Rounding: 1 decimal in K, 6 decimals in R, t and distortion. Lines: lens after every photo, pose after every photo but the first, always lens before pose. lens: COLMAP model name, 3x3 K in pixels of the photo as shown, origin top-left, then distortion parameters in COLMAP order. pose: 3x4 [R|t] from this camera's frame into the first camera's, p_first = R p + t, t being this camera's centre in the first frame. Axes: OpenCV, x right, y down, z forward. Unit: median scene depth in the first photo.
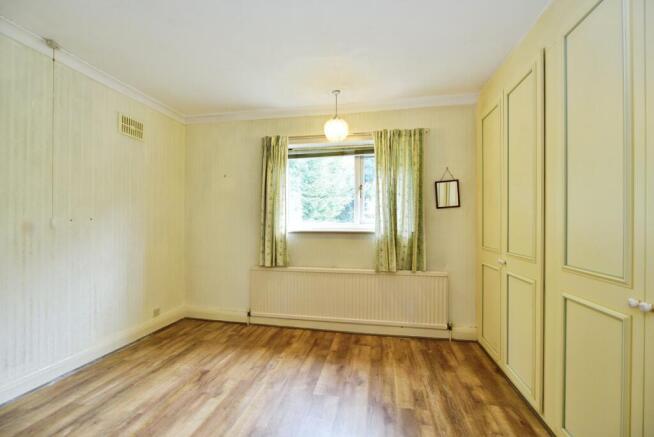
lens RADIAL K [[274.8, 0, 327.0], [0, 274.8, 218.5], [0, 0, 1]] dist [-0.001484, 0.000009]
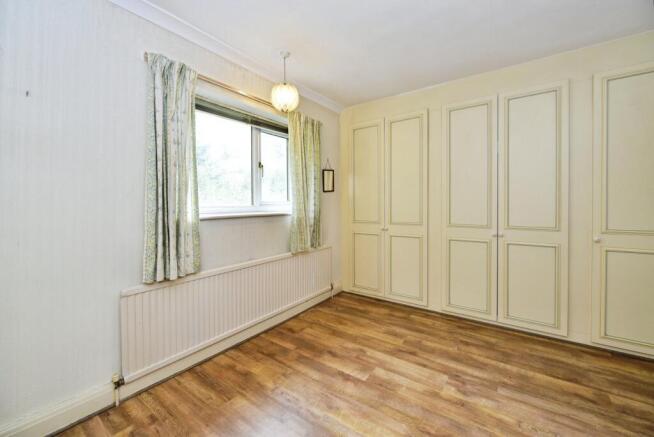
lens RADIAL K [[265.7, 0, 327.7], [0, 265.7, 205.2], [0, 0, 1]] dist [-0.010028, 0.000034]
pose [[0.410832, -0.006012, 0.911691, -0.678429], [-0.007613, 0.999921, 0.010025, 0.010212], [-0.911679, -0.011059, 0.410754, 0.535019]]
